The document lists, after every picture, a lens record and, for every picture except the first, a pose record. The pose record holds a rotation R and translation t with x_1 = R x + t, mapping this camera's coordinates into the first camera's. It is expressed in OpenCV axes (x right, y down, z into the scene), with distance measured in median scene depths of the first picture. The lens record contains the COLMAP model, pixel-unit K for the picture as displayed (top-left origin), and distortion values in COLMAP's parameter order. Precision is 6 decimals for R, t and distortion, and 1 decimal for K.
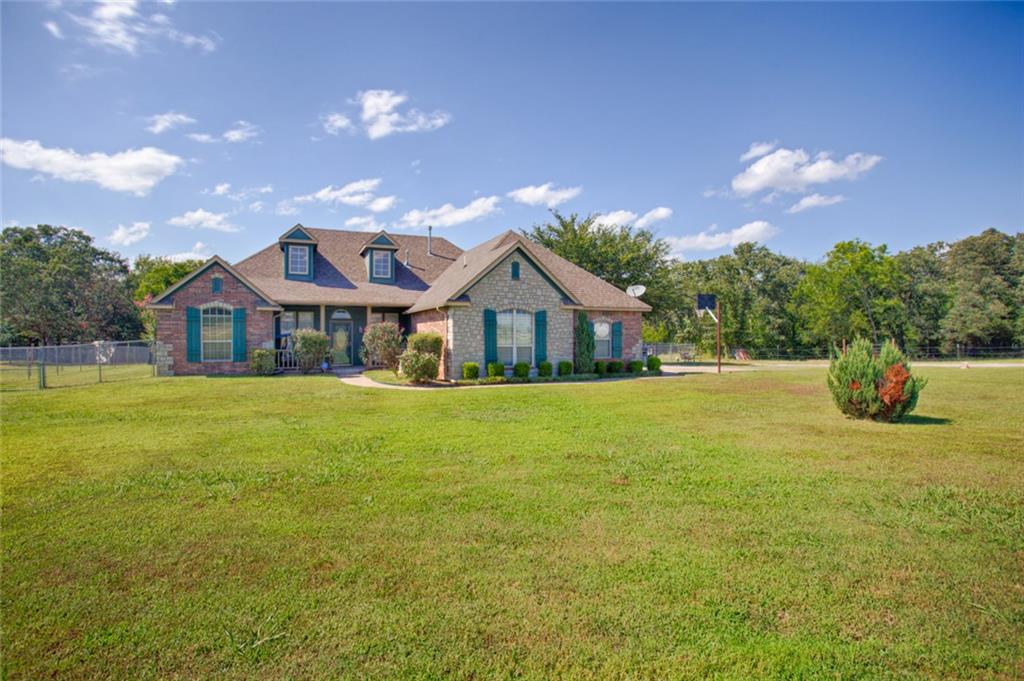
lens RADIAL K [[502.8, 0, 503.1], [0, 502.8, 345.2], [0, 0, 1]] dist [-0.037119, 0.011957]
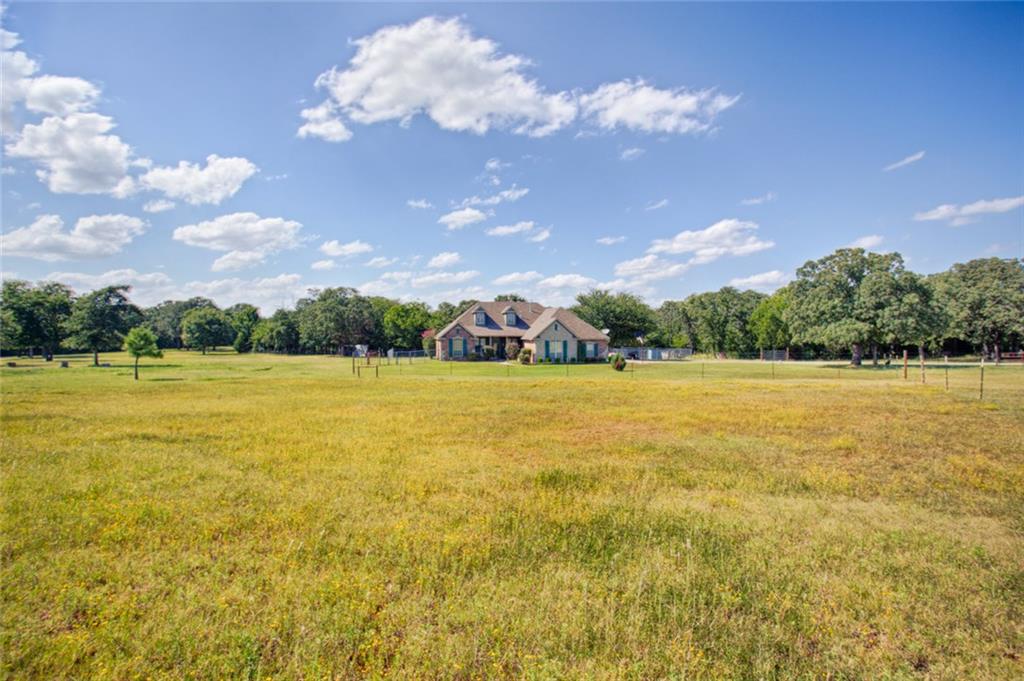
lens RADIAL K [[502.8, 0, 511.5], [0, 502.8, 342.3], [0, 0, 1]] dist [-0.037119, 0.011957]
pose [[0.977968, 0.005125, -0.208691, 0.367132], [-0.005005, 0.999987, 0.001100, -0.056530], [0.208694, -0.000031, 0.977981, -1.876631]]
